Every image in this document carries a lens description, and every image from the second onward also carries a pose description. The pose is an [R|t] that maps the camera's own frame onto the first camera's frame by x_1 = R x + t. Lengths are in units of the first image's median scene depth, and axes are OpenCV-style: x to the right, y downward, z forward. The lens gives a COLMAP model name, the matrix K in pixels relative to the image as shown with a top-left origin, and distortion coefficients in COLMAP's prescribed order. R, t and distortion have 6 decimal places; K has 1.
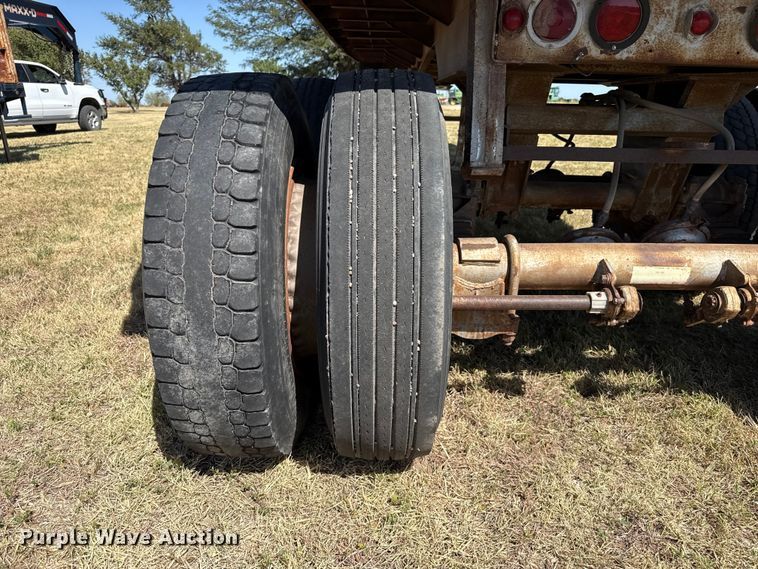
lens RADIAL K [[545.8, 0, 379.0], [0, 545.8, 284.5], [0, 0, 1]] dist [0.039438, -0.036290]
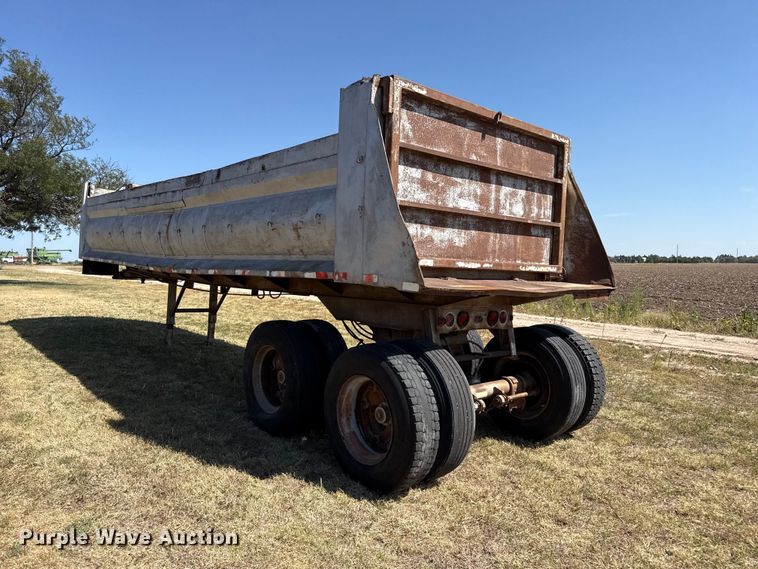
lens RADIAL K [[537.5, 0, 379.0], [0, 537.5, 284.5], [0, 0, 1]] dist [0.051296, -0.069791]
pose [[0.753328, -0.015470, 0.657463, -1.868762], [0.194109, 0.960415, -0.199813, -0.117033], [-0.628346, 0.278144, 0.726510, -0.992900]]
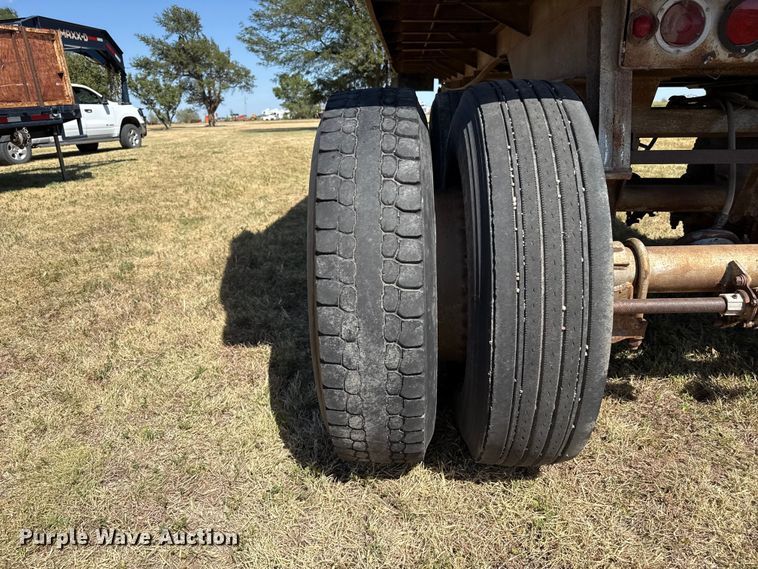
lens RADIAL K [[548.2, 0, 385.9], [0, 548.2, 278.6], [0, 0, 1]] dist [0.011315, -0.004122]
pose [[0.999110, -0.020156, -0.037058, -0.177434], [0.019190, 0.999471, -0.026250, 0.000136], [0.037568, 0.025515, 0.998968, -0.017371]]
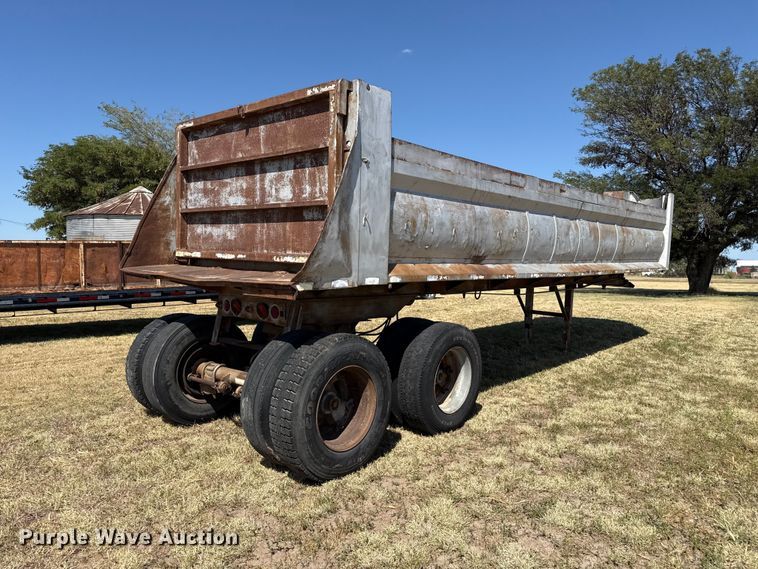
lens RADIAL K [[537.5, 0, 379.0], [0, 537.5, 284.5], [0, 0, 1]] dist [0.051296, -0.069791]
pose [[0.753891, 0.035581, -0.656035, 3.090466], [-0.226024, 0.951628, -0.208126, -0.084859], [0.616896, 0.305184, 0.725467, -0.924989]]
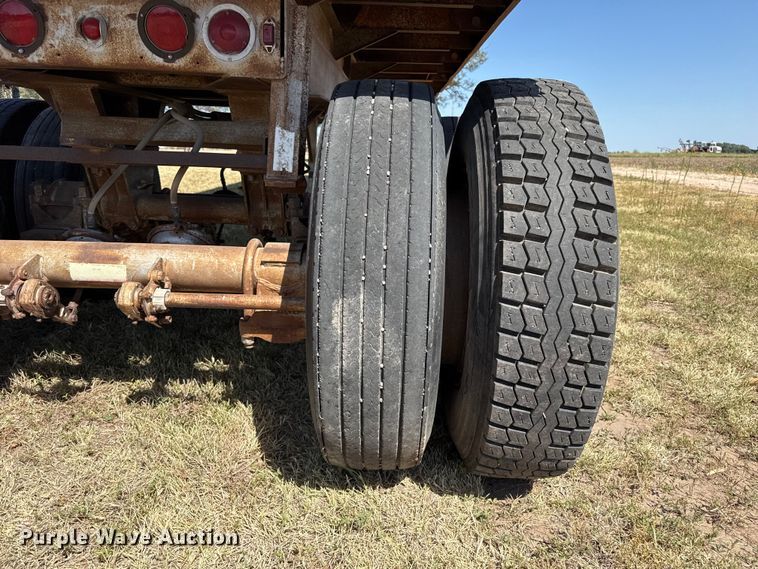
lens RADIAL K [[537.5, 0, 379.0], [0, 537.5, 284.5], [0, 0, 1]] dist [0.051296, -0.069791]
pose [[0.999614, 0.021622, -0.017443, 1.026620], [-0.022906, 0.996761, -0.077096, 0.068780], [0.015720, 0.077466, 0.996871, 0.019358]]
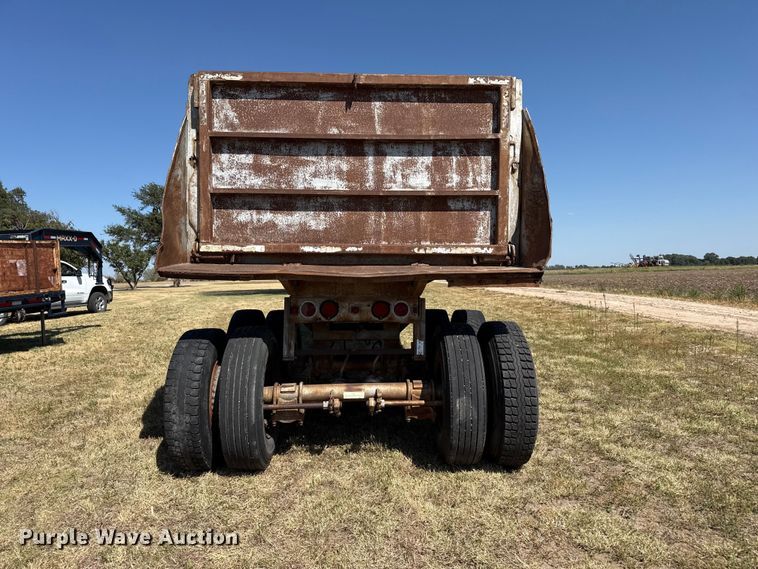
lens RADIAL K [[532.5, 0, 381.1], [0, 532.5, 282.6], [0, 0, 1]] dist [0.089488, -0.110144]
pose [[0.999226, -0.019616, 0.034085, 0.557998], [0.028813, 0.955050, -0.295042, 0.232520], [-0.026766, 0.295796, 0.954876, -1.680722]]
